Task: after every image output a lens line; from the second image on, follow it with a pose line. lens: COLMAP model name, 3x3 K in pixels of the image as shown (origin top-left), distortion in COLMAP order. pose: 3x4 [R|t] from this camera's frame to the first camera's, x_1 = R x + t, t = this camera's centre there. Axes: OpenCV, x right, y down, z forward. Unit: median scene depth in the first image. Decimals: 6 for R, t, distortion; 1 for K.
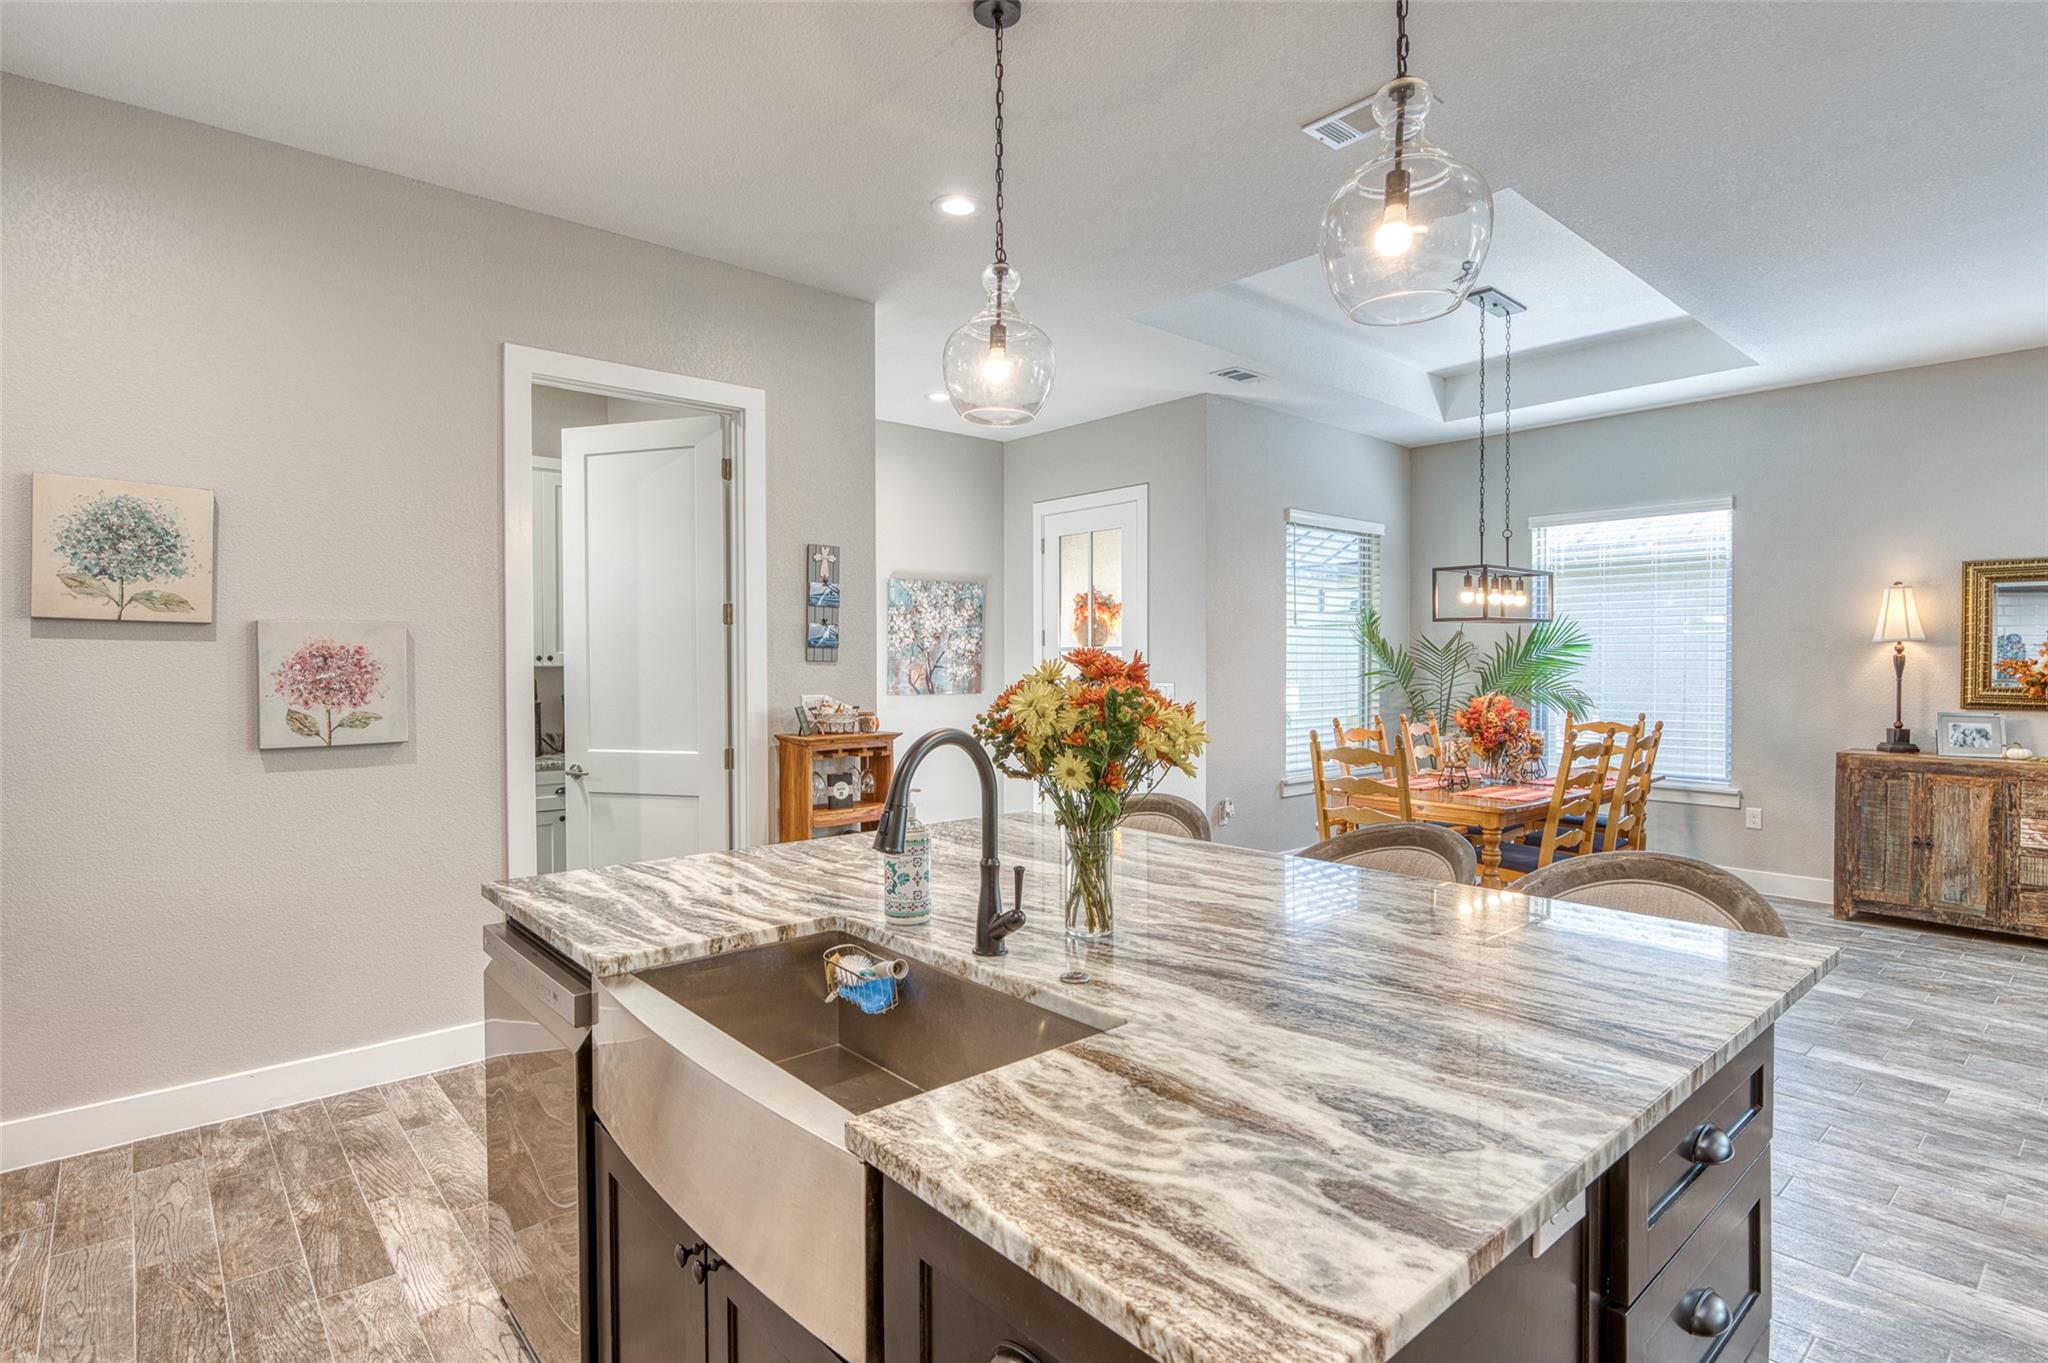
lens RADIAL K [[1023.1, 0, 1006.9], [0, 1023.1, 659.5], [0, 0, 1]] dist [0.005008, -0.008256]
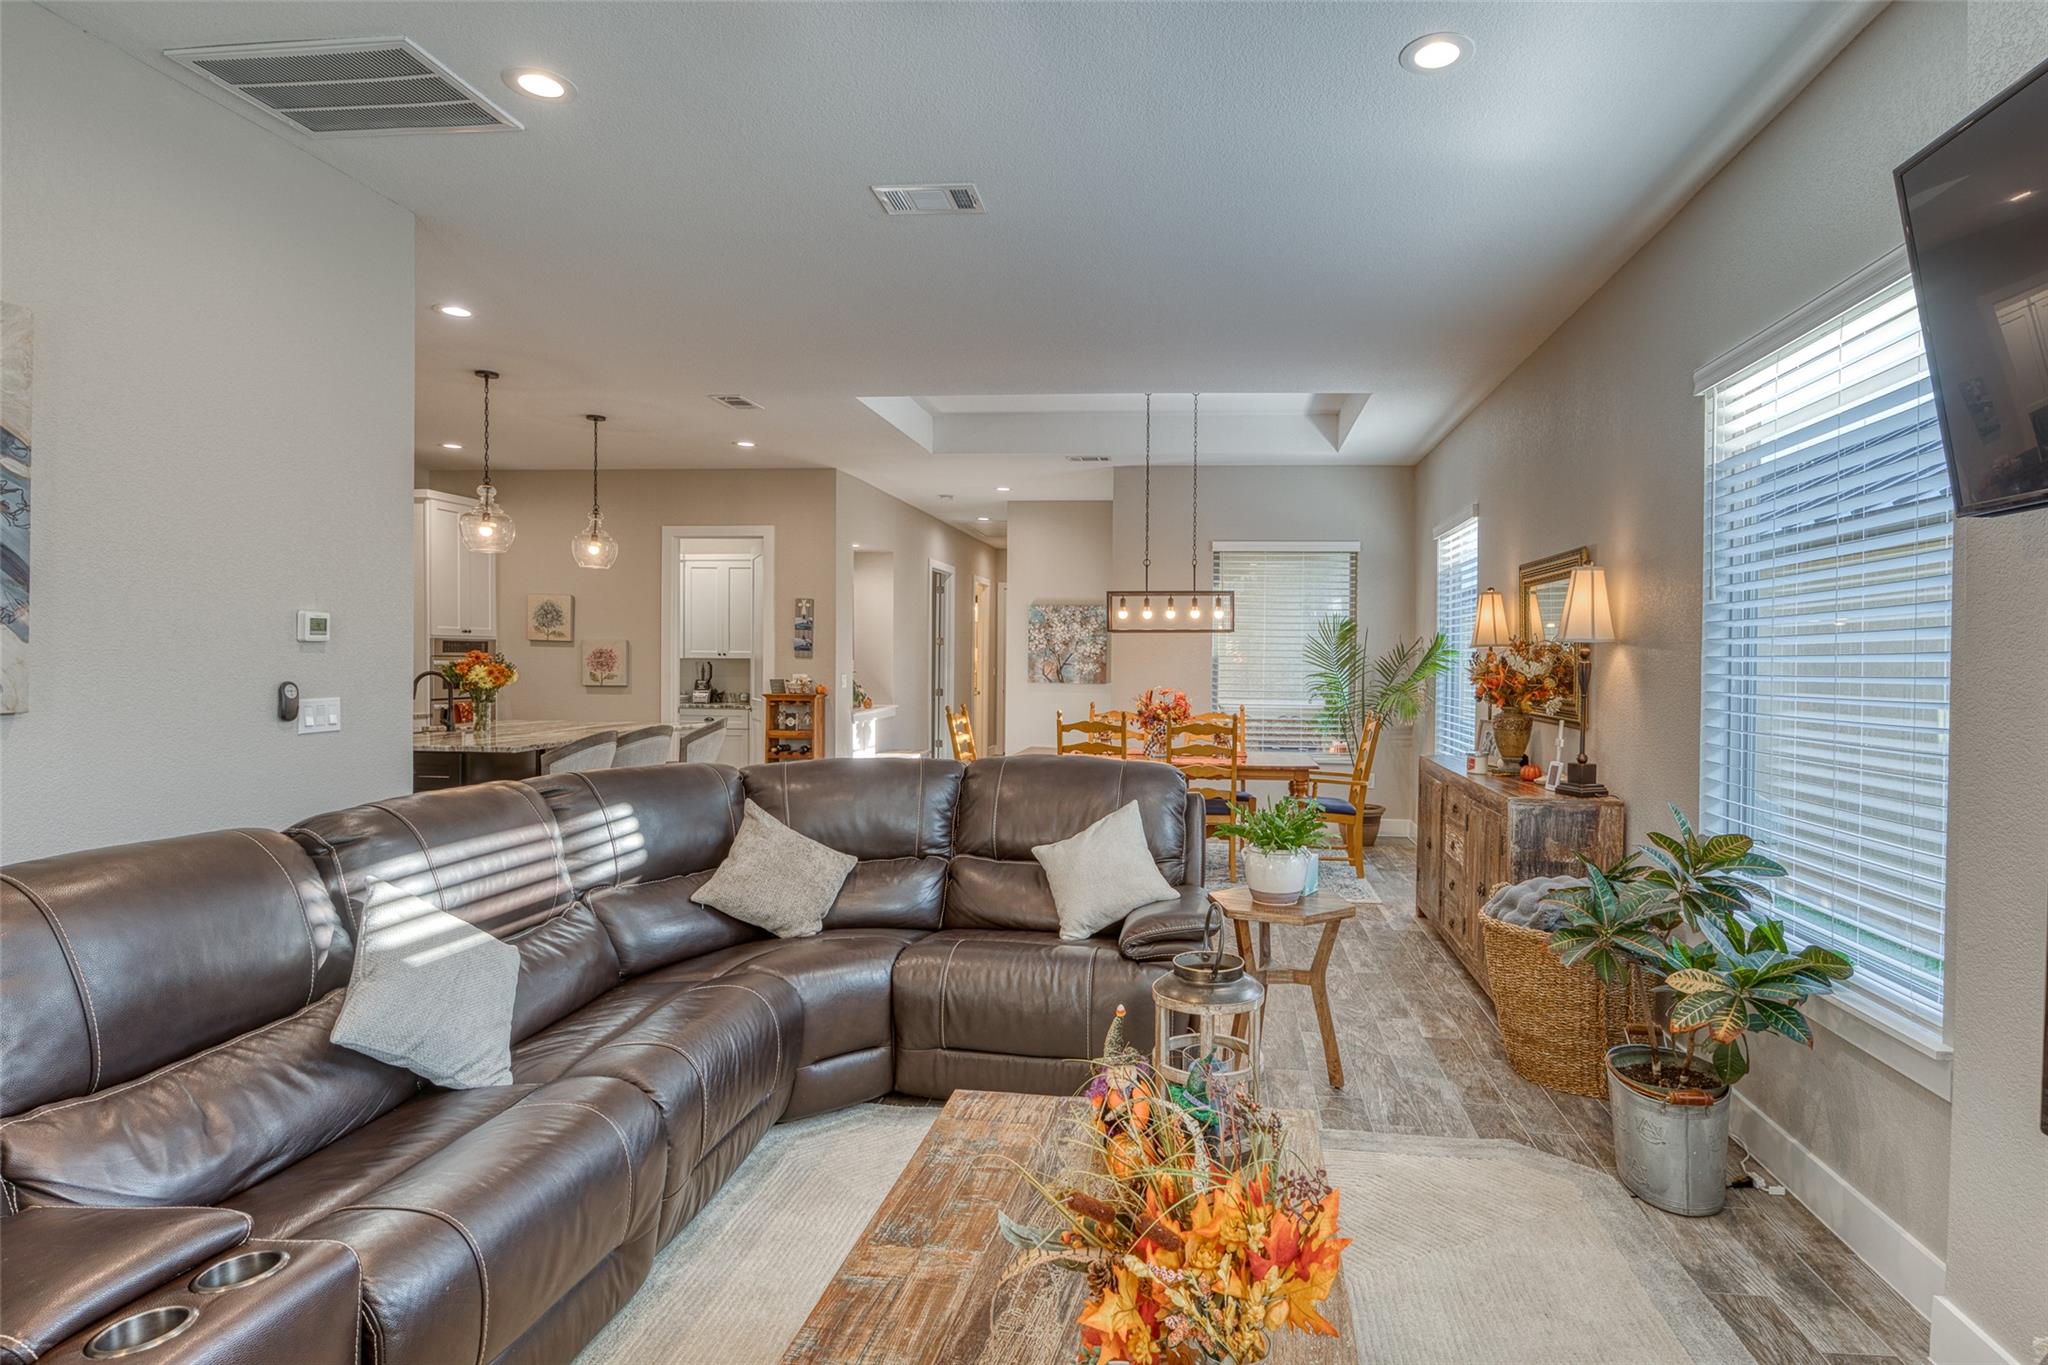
lens RADIAL K [[1023.1, 0, 1104.5], [0, 1023.1, 668.6], [0, 0, 1]] dist [0.005008, -0.008256]
pose [[0.677735, 0.016327, -0.735125, 1.719323], [-0.012047, 0.999866, 0.011100, -0.005807], [0.735207, 0.001333, 0.677841, 0.096159]]
